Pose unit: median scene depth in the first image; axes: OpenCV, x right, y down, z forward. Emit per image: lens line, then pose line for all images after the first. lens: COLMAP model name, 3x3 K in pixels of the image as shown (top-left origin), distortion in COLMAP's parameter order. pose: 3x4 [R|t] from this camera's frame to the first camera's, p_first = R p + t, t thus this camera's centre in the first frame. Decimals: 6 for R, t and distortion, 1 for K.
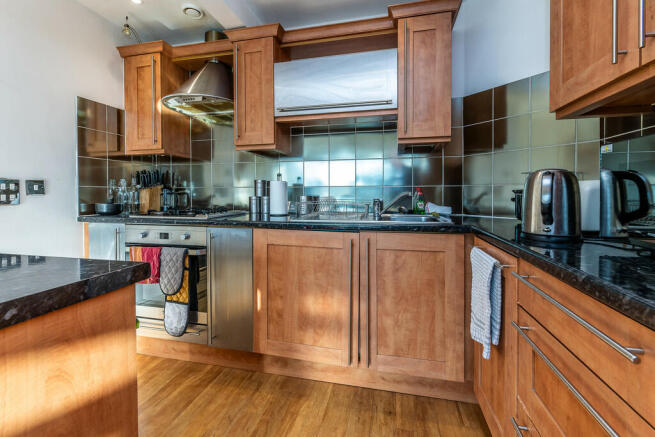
lens RADIAL K [[278.4, 0, 334.4], [0, 278.4, 197.3], [0, 0, 1]] dist [-0.001363, -0.000435]
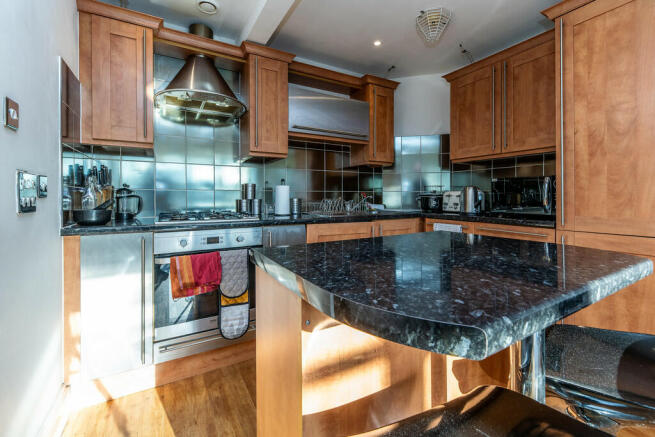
lens RADIAL K [[278.4, 0, 318.0], [0, 278.4, 200.7], [0, 0, 1]] dist [-0.001363, -0.000435]
pose [[0.744056, -0.007903, 0.668071, -0.906803], [0.014279, 0.999890, -0.004076, 0.011108], [-0.667965, 0.012572, 0.744087, 0.046251]]
